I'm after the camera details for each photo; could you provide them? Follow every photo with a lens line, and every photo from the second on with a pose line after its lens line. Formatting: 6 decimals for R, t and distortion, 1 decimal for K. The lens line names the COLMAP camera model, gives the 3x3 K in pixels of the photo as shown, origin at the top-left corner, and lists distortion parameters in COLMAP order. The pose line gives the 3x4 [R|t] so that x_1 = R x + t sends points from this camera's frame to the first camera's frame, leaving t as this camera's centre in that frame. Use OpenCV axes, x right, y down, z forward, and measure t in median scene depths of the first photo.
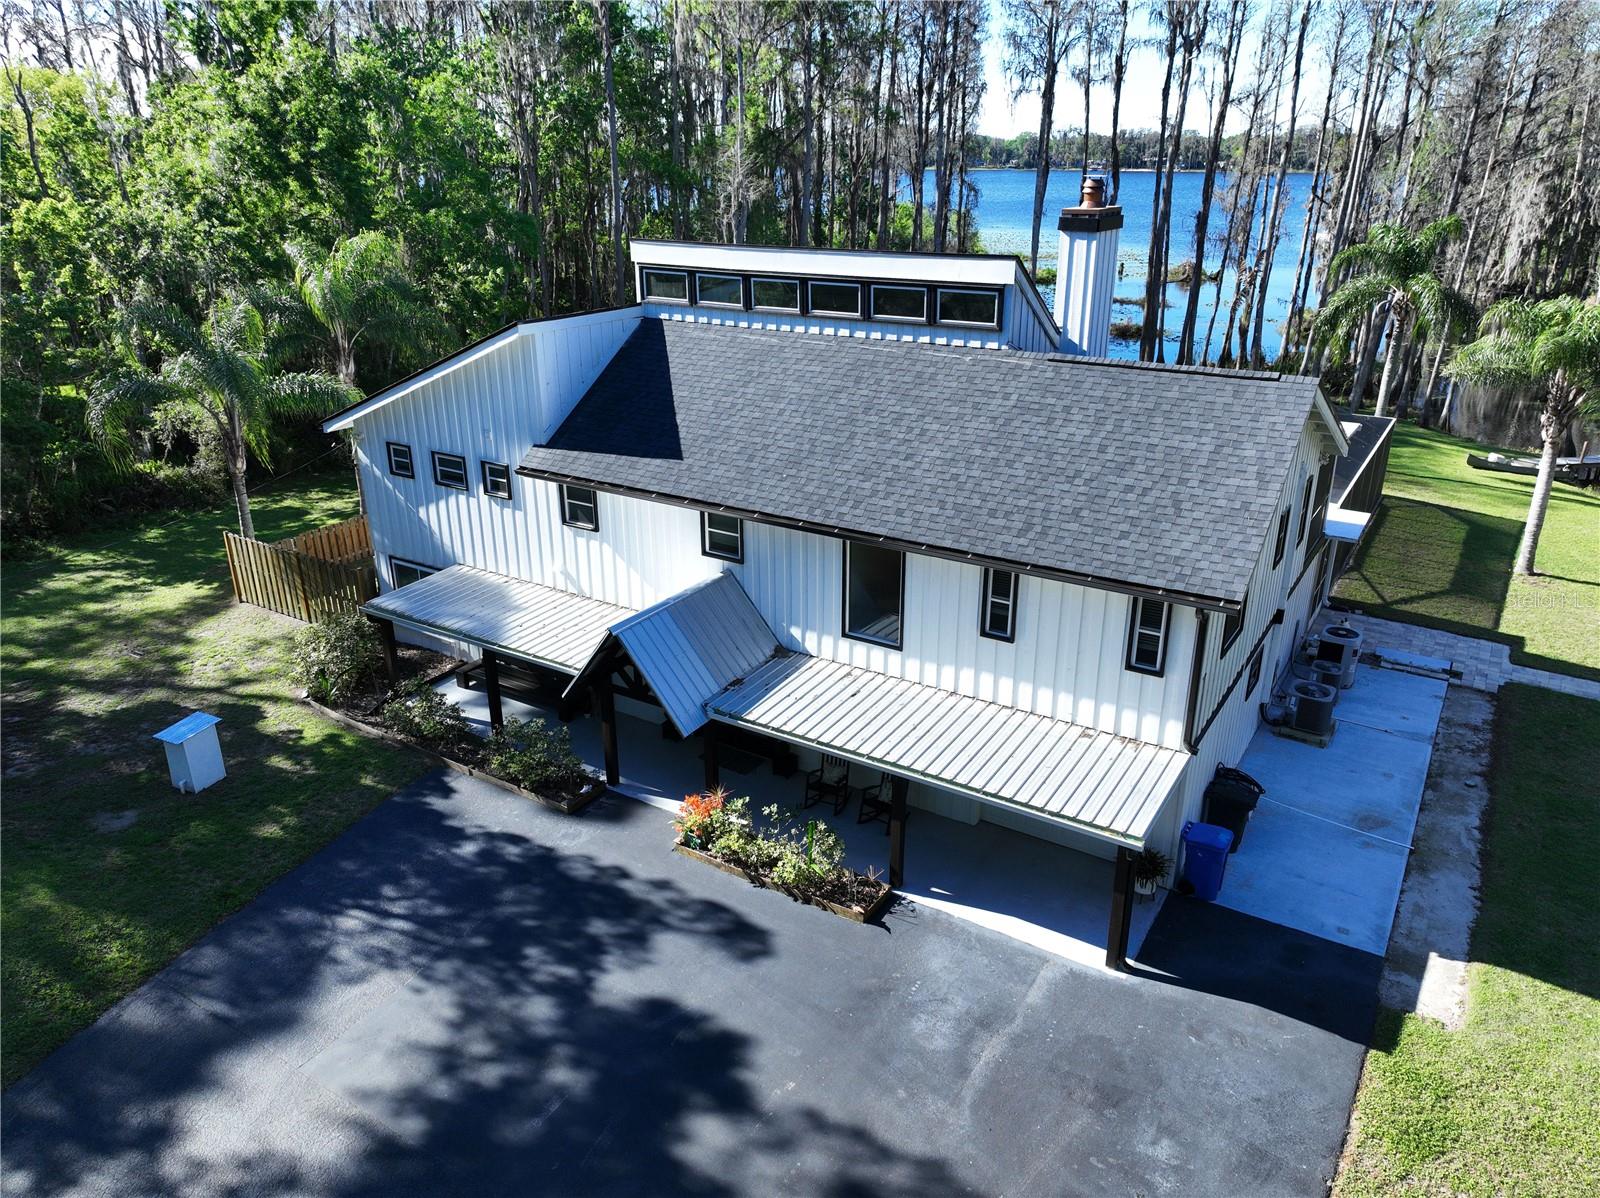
lens RADIAL K [[1122.8, 0, 791.9], [0, 1122.8, 601.0], [0, 0, 1]] dist [-0.026866, -0.008710]
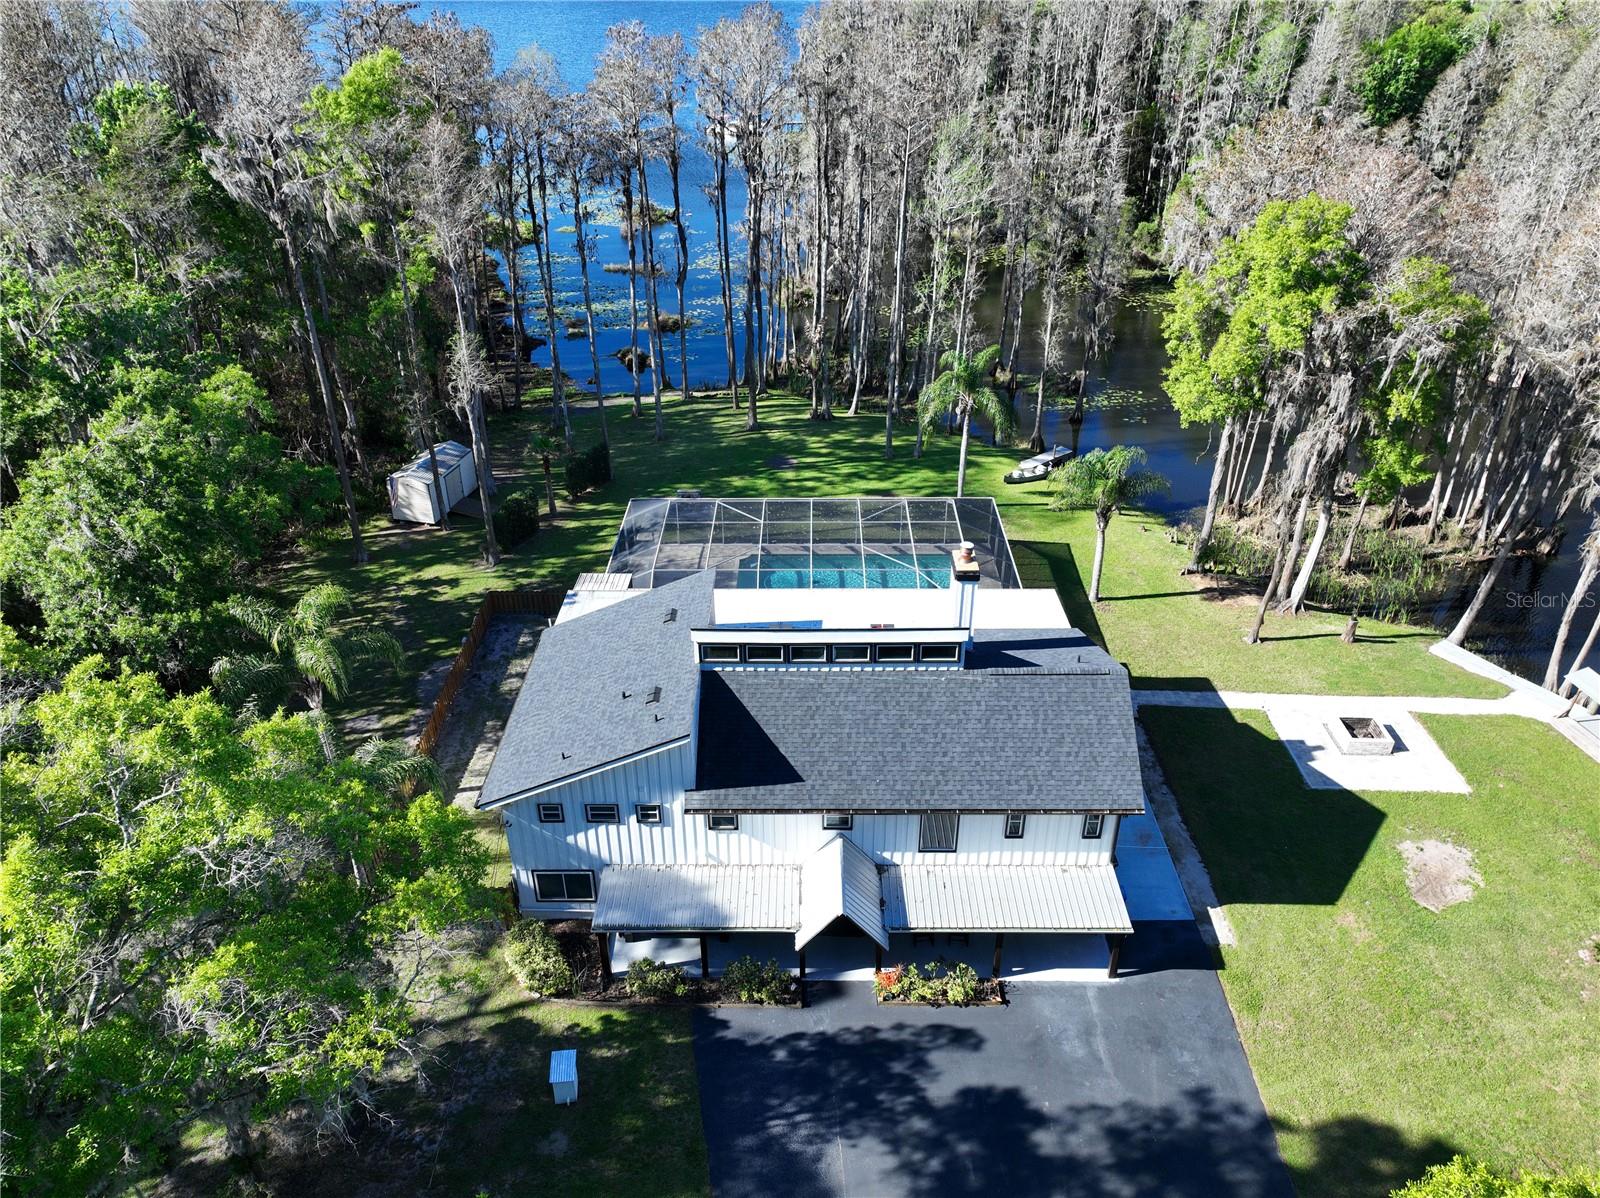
lens RADIAL K [[1122.8, 0, 764.9], [0, 1122.8, 613.6], [0, 0, 1]] dist [-0.026866, -0.008710]
pose [[0.849011, -0.286379, 0.444035, -0.907792], [0.202990, 0.952672, 0.226298, -0.840338], [-0.487827, -0.101995, 0.866961, -0.410113]]
